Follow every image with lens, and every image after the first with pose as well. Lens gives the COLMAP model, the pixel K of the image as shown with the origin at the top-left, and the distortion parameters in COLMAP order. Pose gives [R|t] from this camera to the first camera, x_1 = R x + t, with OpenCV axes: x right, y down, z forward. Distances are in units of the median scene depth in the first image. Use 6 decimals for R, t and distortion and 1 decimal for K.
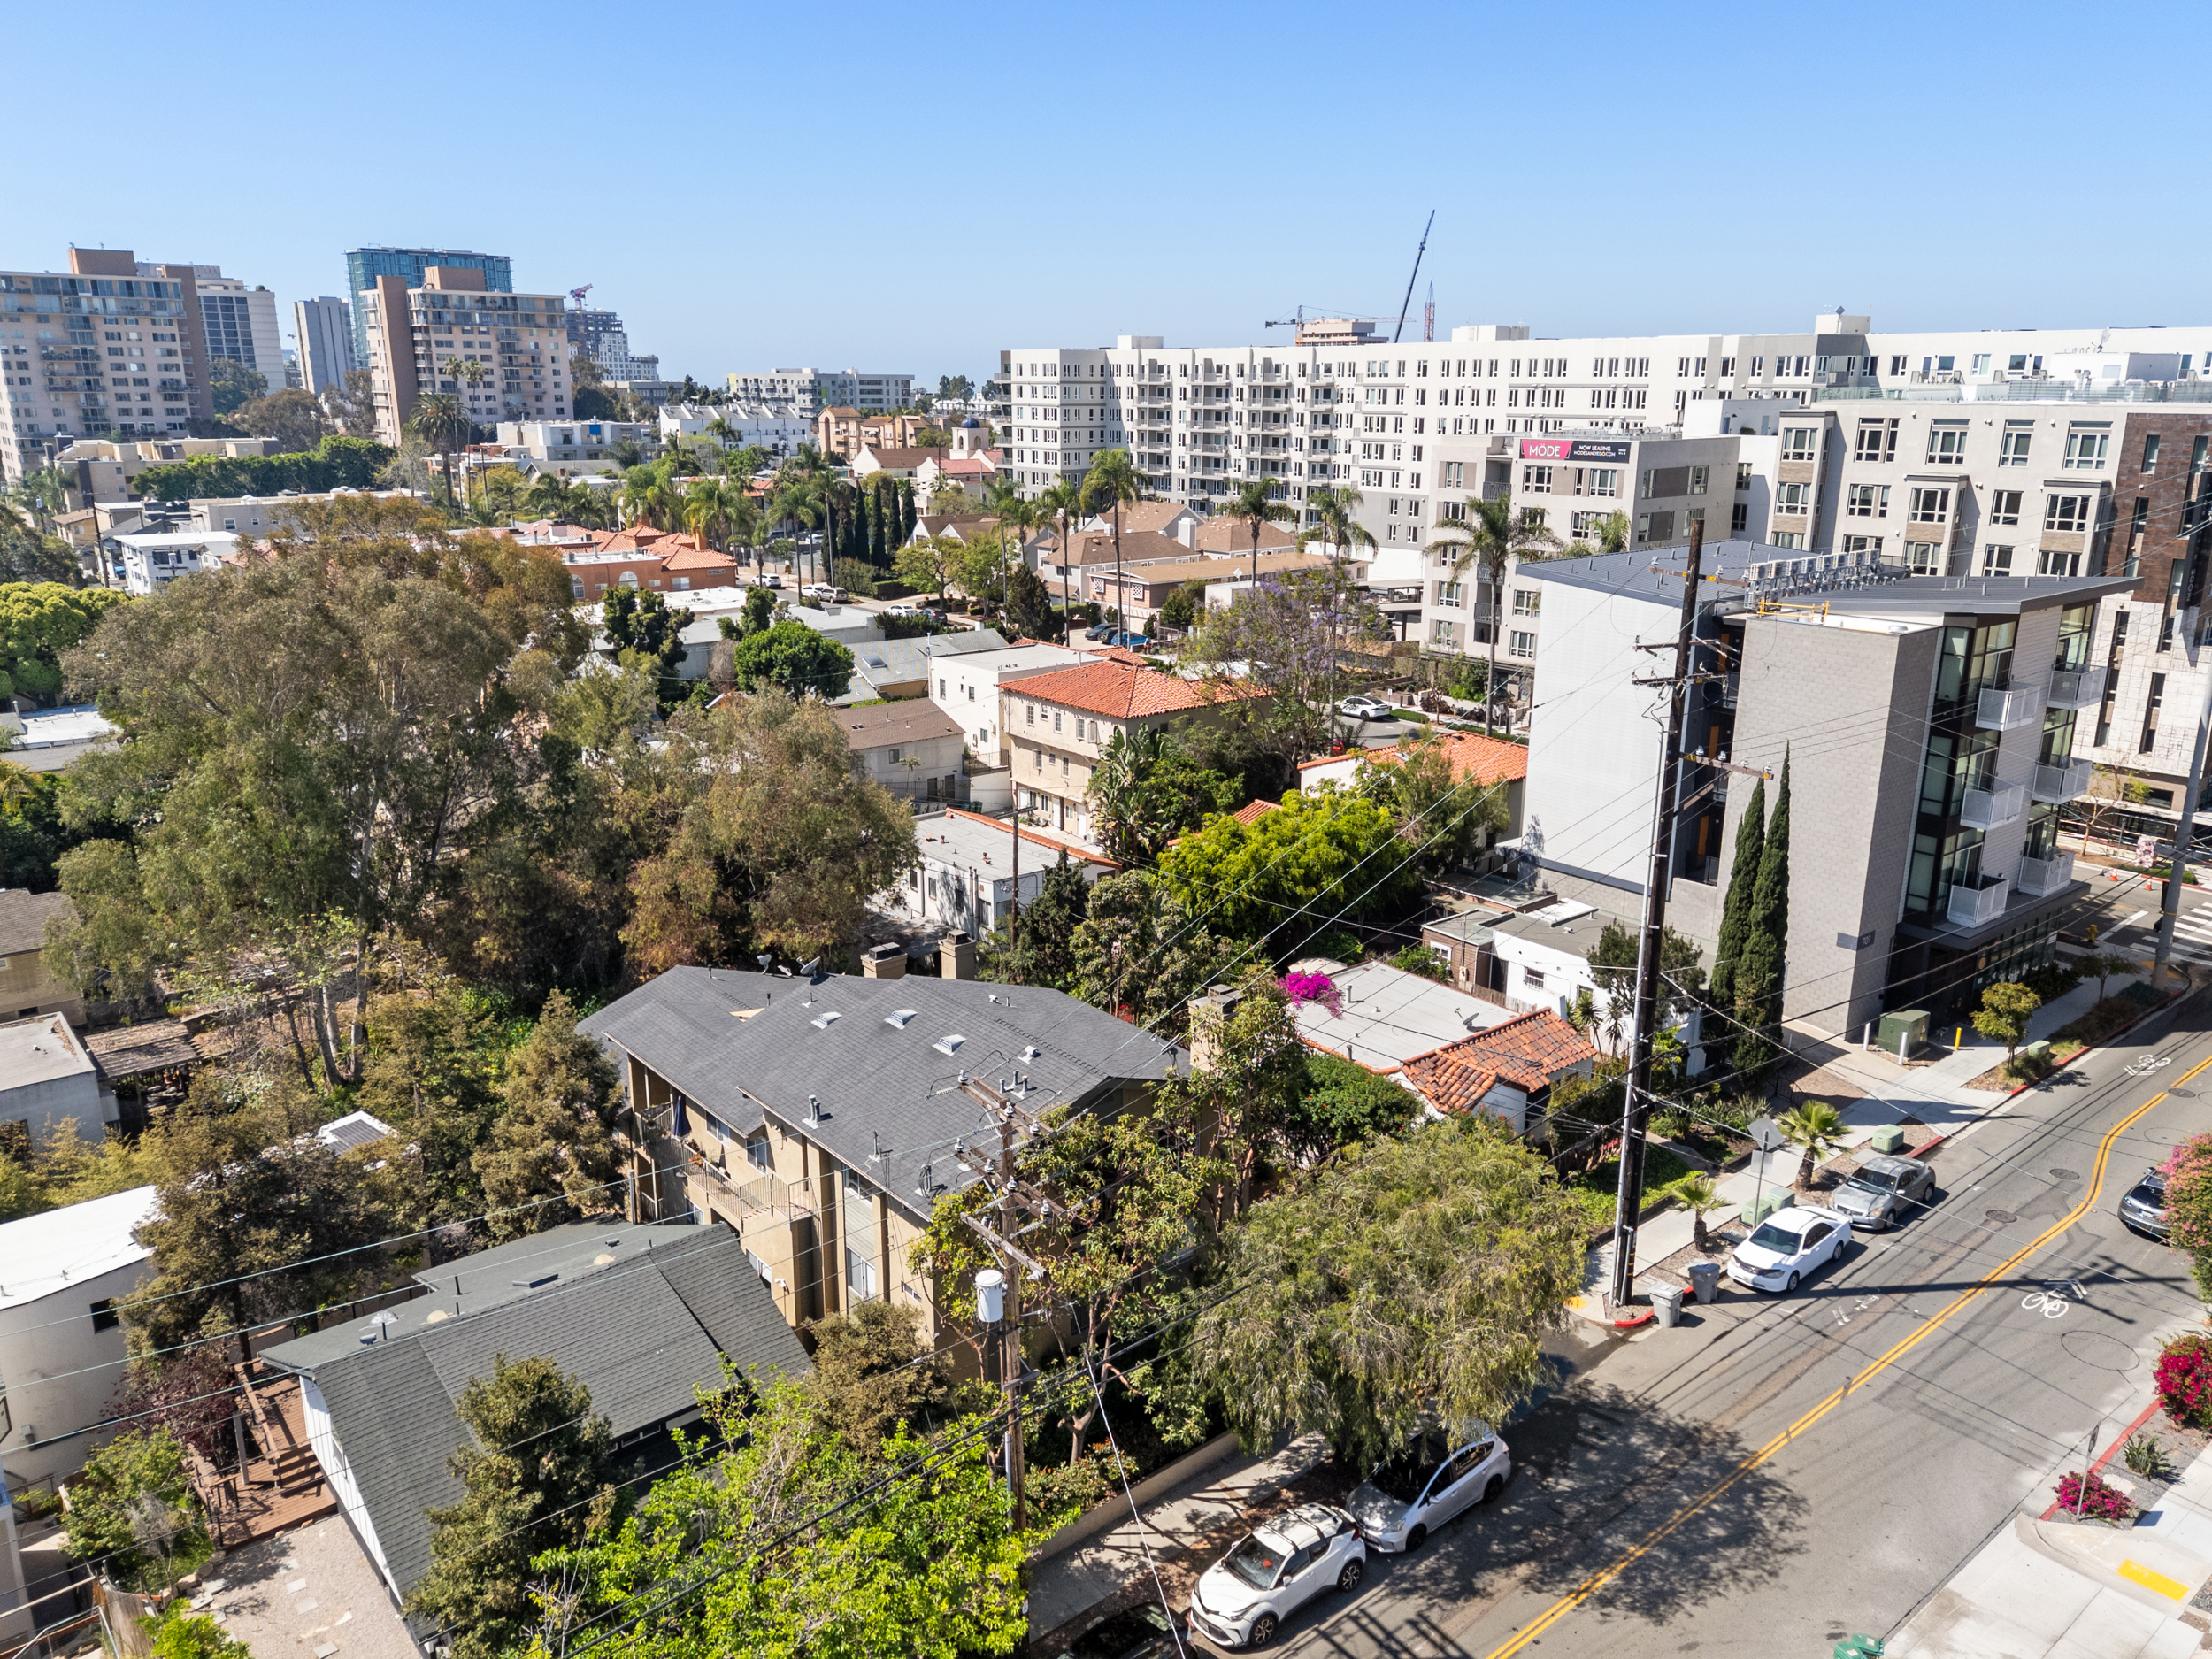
lens RADIAL K [[1585.2, 0, 1103.6], [0, 1585.2, 838.1], [0, 0, 1]] dist [0.025373, -0.008874]
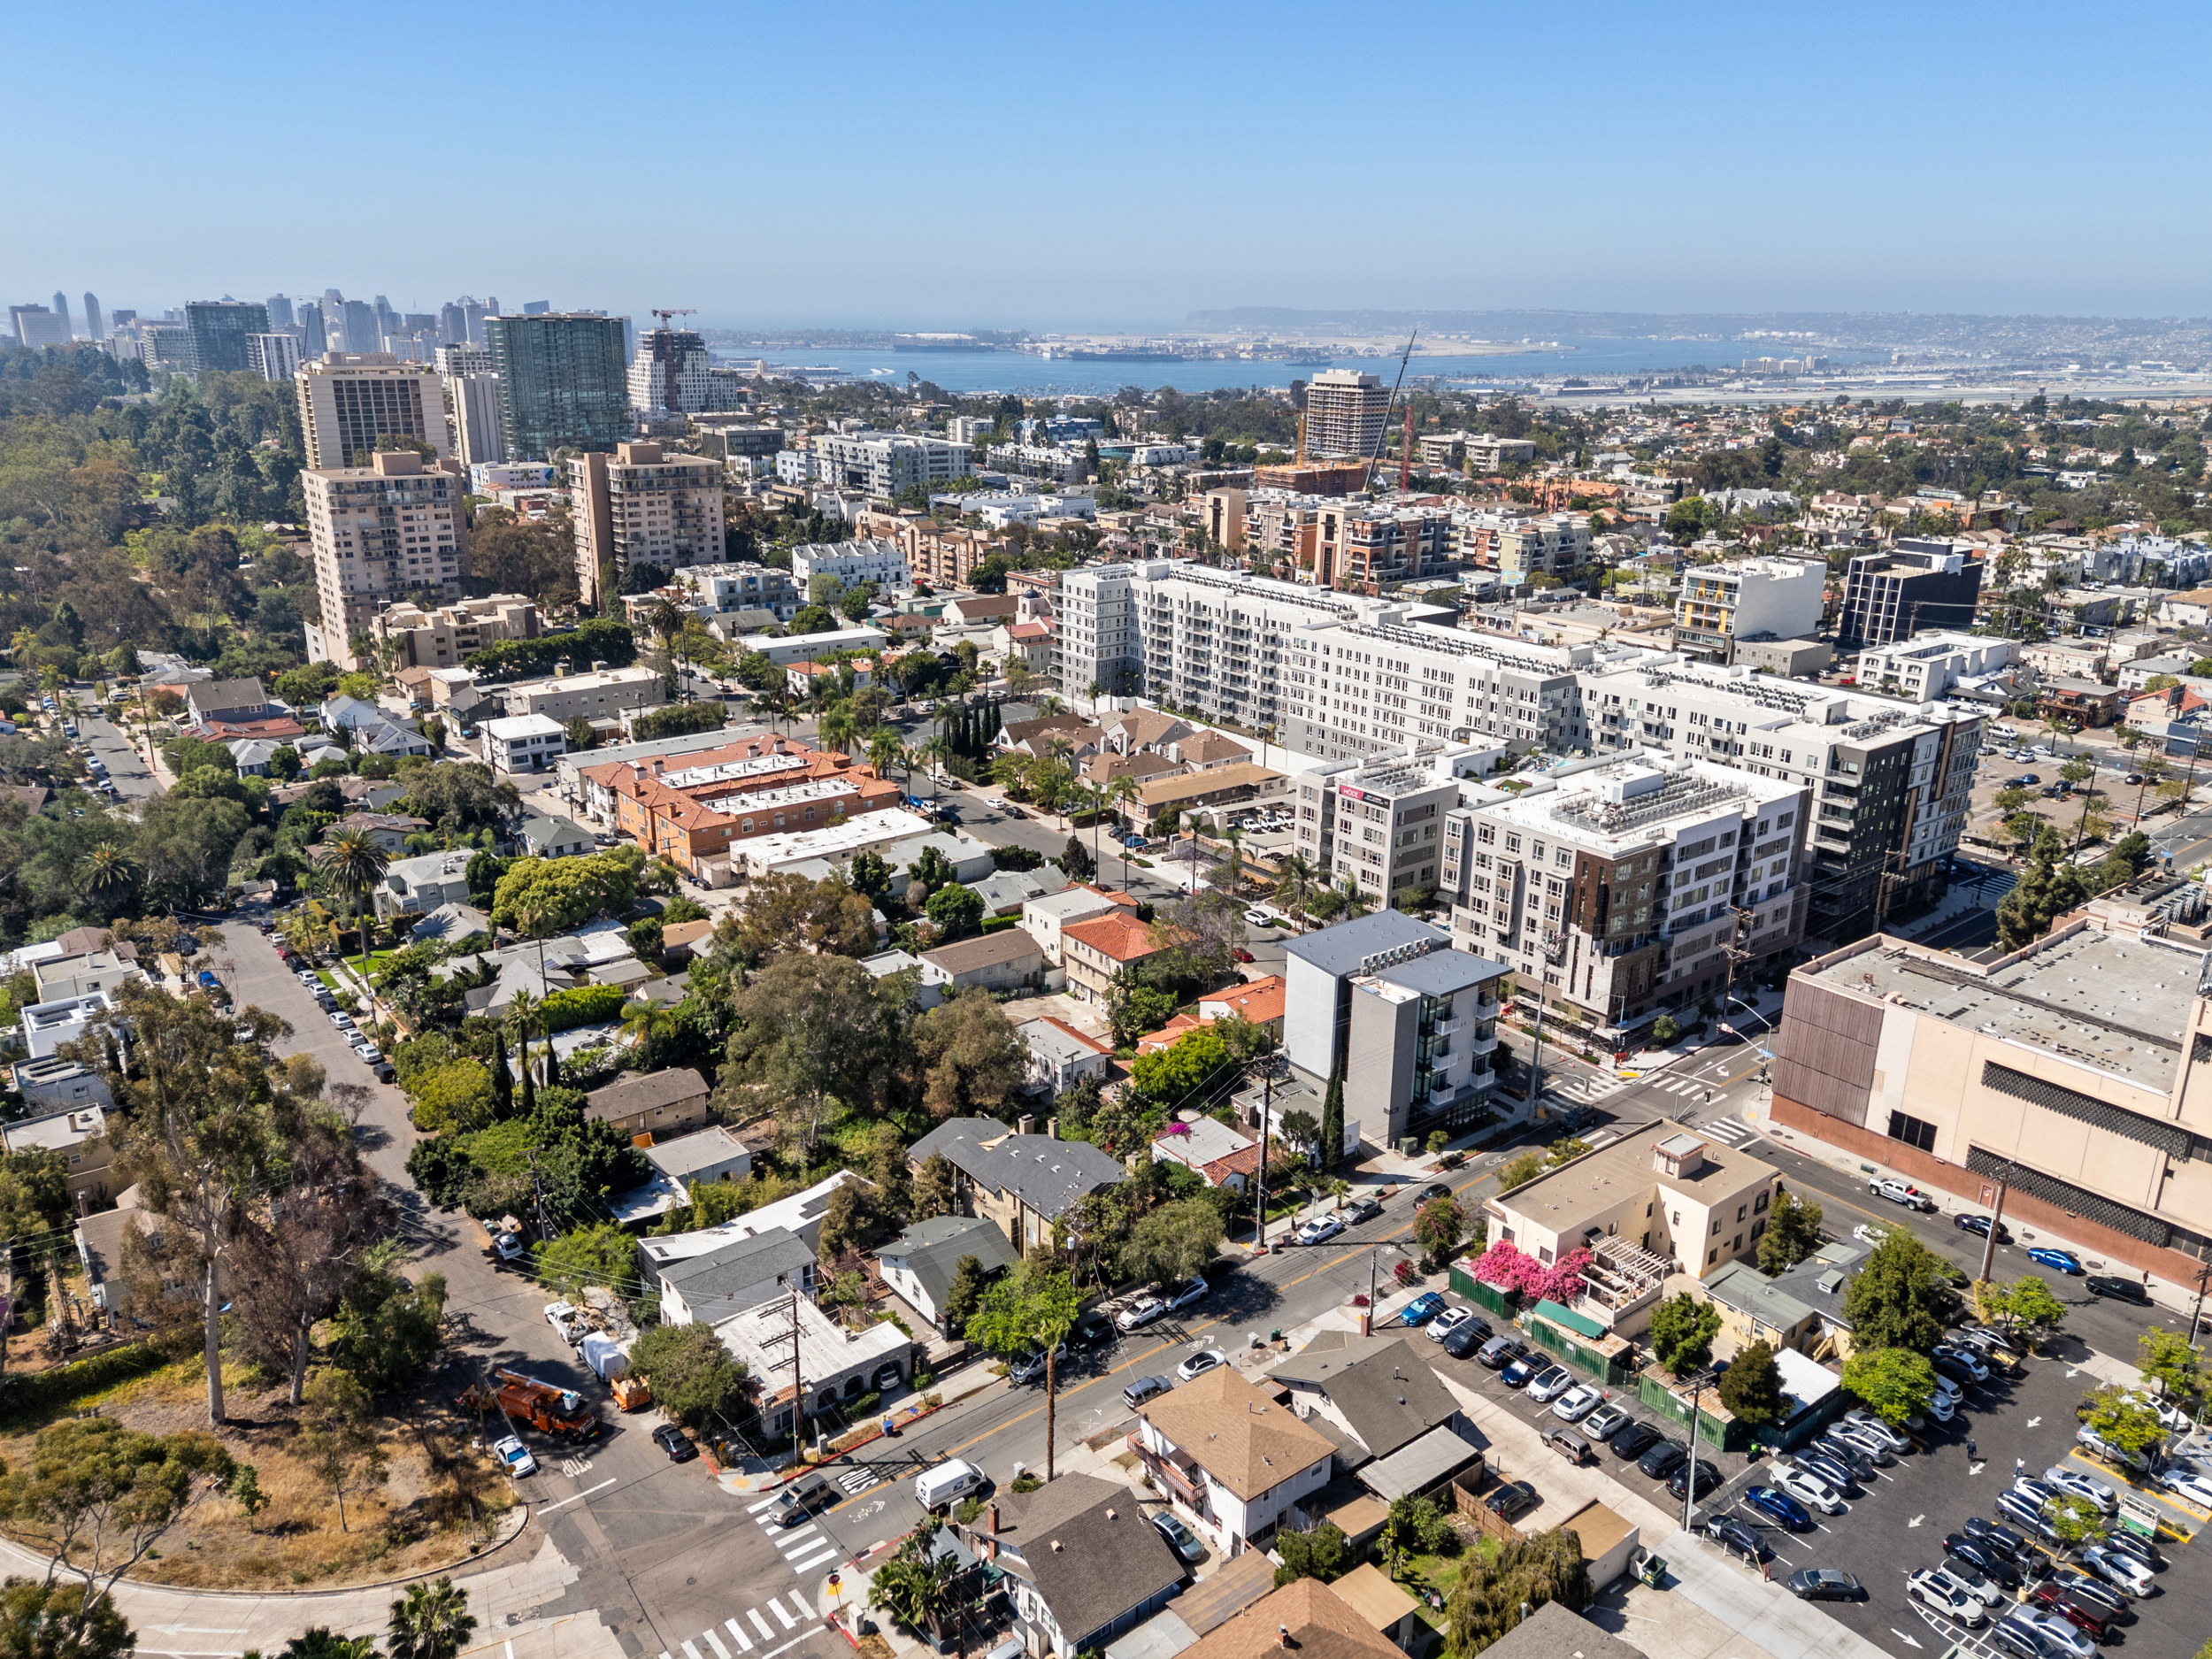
lens RADIAL K [[1585.2, 0, 1108.3], [0, 1585.2, 819.4], [0, 0, 1]] dist [0.025373, -0.008874]
pose [[0.999707, 0.016346, -0.017866, 0.032229], [-0.015735, 0.999304, 0.033822, -0.365601], [0.018406, -0.033531, 0.999268, -1.185106]]
